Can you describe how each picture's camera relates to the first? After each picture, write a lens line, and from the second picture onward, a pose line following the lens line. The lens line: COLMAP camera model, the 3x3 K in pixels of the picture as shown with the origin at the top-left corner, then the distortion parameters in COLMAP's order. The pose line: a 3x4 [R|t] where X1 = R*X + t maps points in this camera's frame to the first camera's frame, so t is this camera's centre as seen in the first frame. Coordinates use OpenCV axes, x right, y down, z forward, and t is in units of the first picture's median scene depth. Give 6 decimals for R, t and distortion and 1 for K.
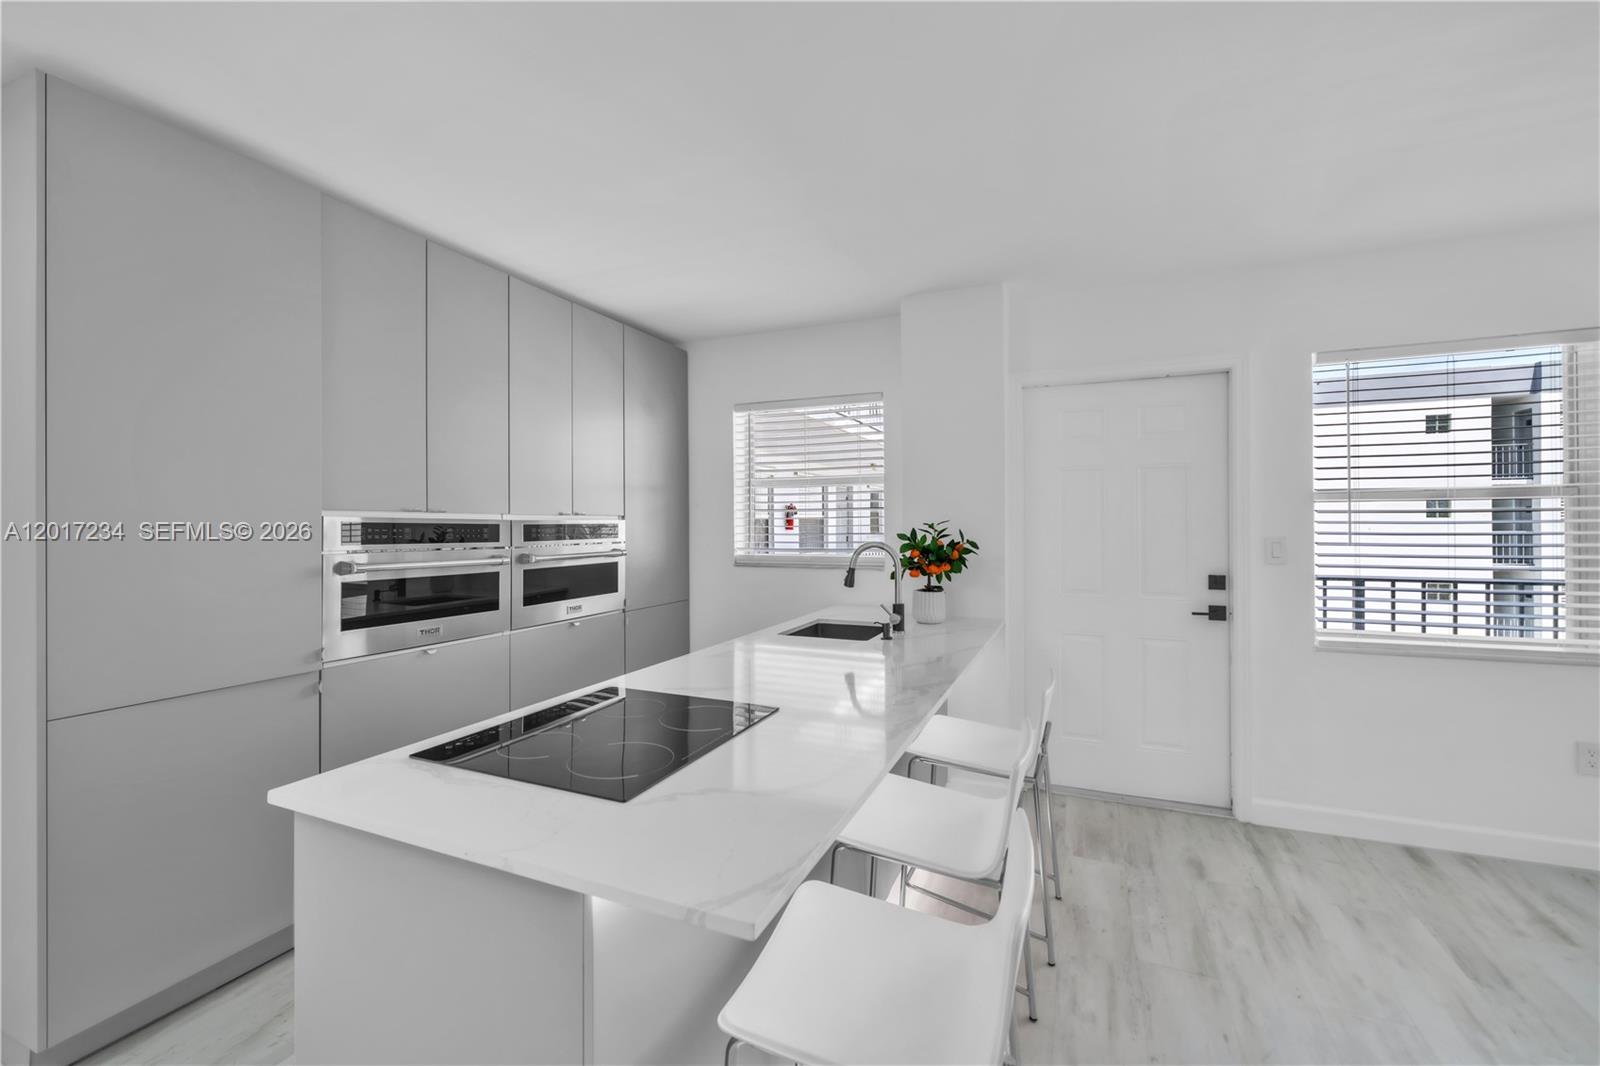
lens RADIAL K [[667.7, 0, 791.3], [0, 667.7, 522.9], [0, 0, 1]] dist [-0.005773, 0.002711]
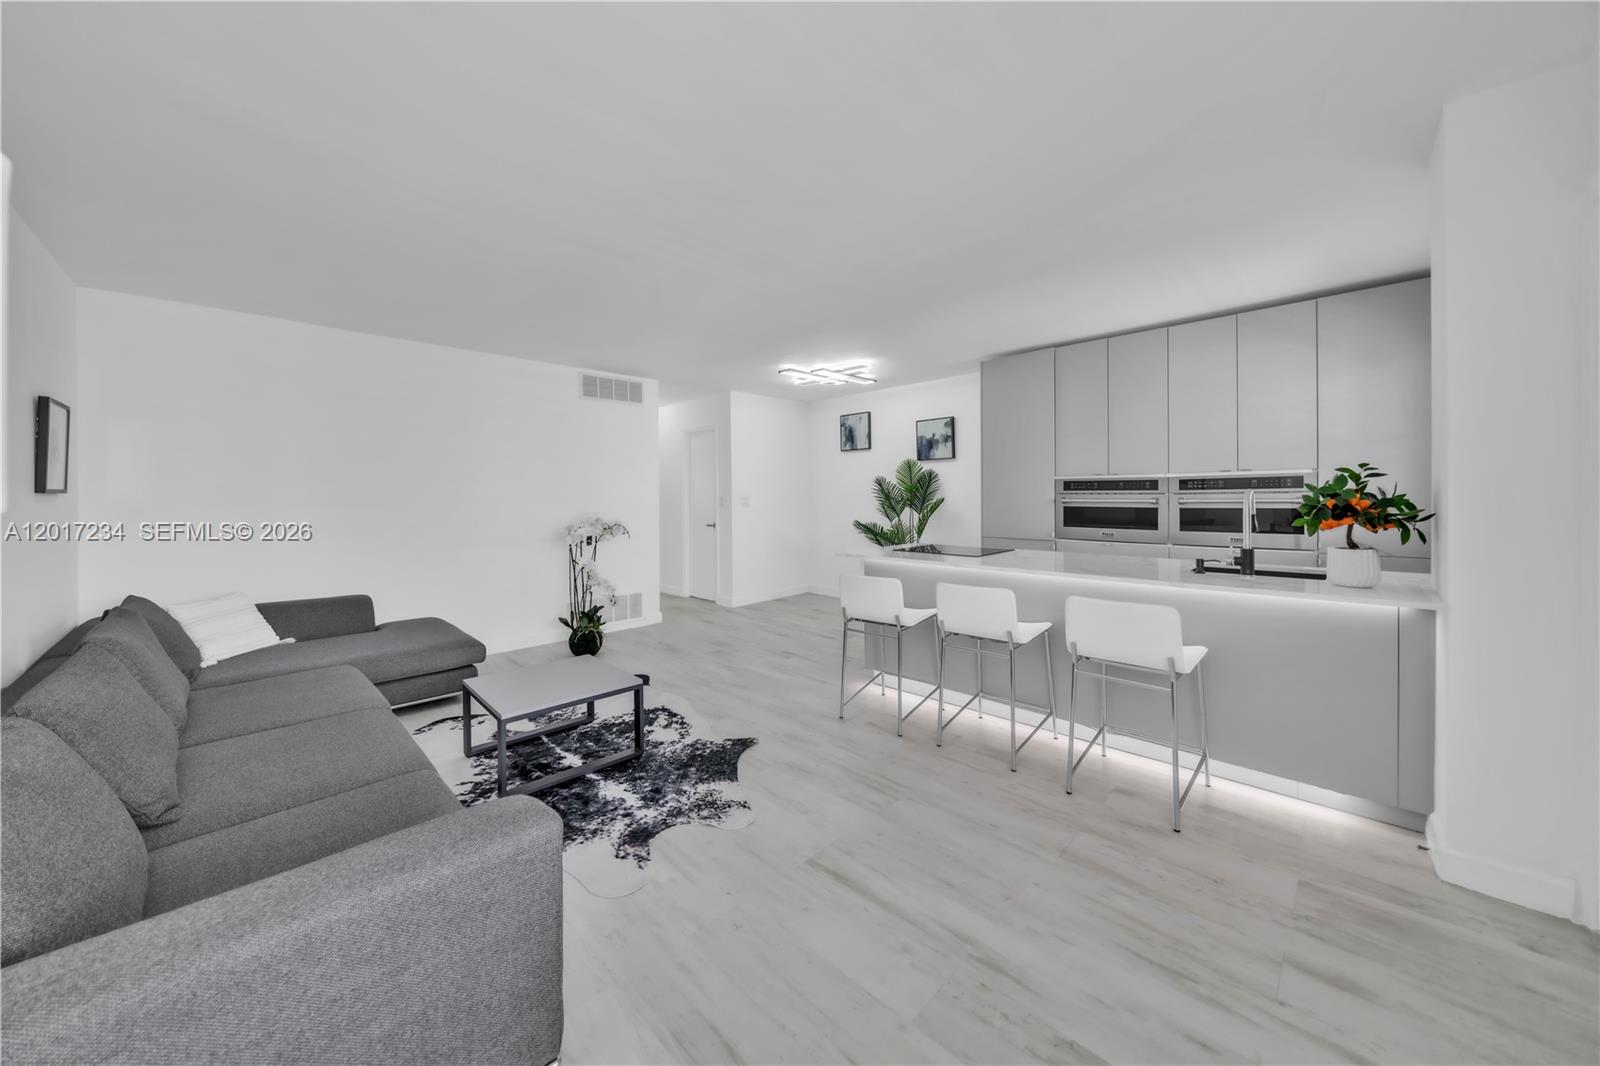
lens RADIAL K [[560.0, 0, 791.8], [0, 560.0, 514.9], [0, 0, 1]] dist [-0.004759, 0.000819]
pose [[-0.370440, 0.039177, -0.928030, 1.183792], [0.016683, 0.999230, 0.035523, 0.024406], [0.928707, -0.002323, -0.370808, 0.641348]]
